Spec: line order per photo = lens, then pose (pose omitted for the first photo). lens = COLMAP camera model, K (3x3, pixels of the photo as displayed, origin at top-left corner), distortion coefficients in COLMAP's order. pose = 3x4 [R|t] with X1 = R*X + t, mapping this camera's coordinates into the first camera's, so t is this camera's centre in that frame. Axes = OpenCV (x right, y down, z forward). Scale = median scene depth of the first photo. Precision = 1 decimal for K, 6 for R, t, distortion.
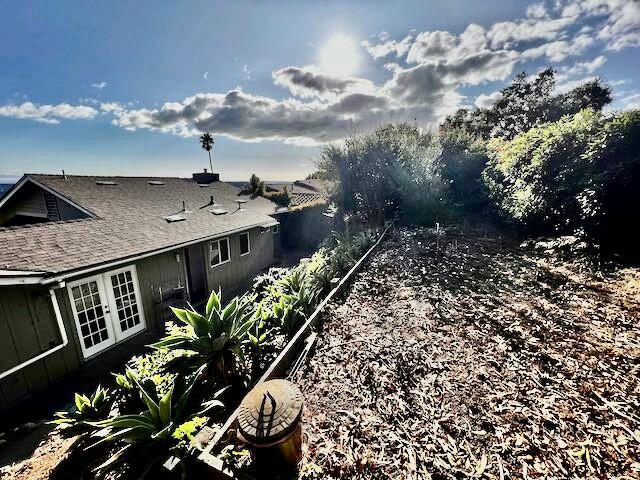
lens RADIAL K [[256.7, 0, 321.0], [0, 256.7, 242.2], [0, 0, 1]] dist [-0.003477, 0.000915]
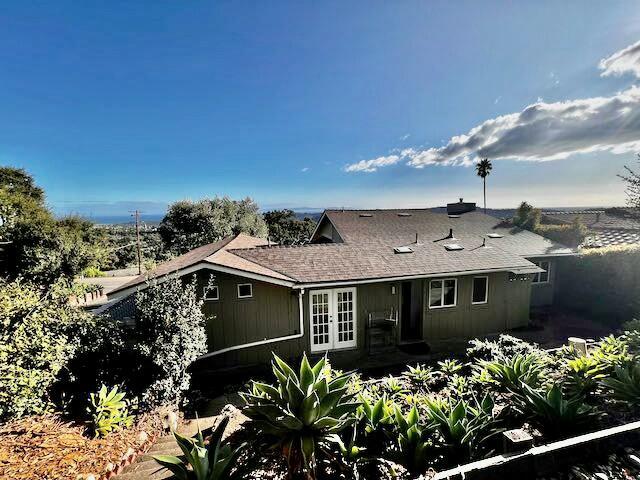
lens RADIAL K [[256.7, 0, 322.0], [0, 256.7, 239.9], [0, 0, 1]] dist [-0.003477, 0.000915]
pose [[0.560519, 0.079758, -0.824292, 0.070716], [-0.172765, 0.984713, -0.022200, -0.044509], [0.809920, 0.154852, 0.565729, 0.129367]]
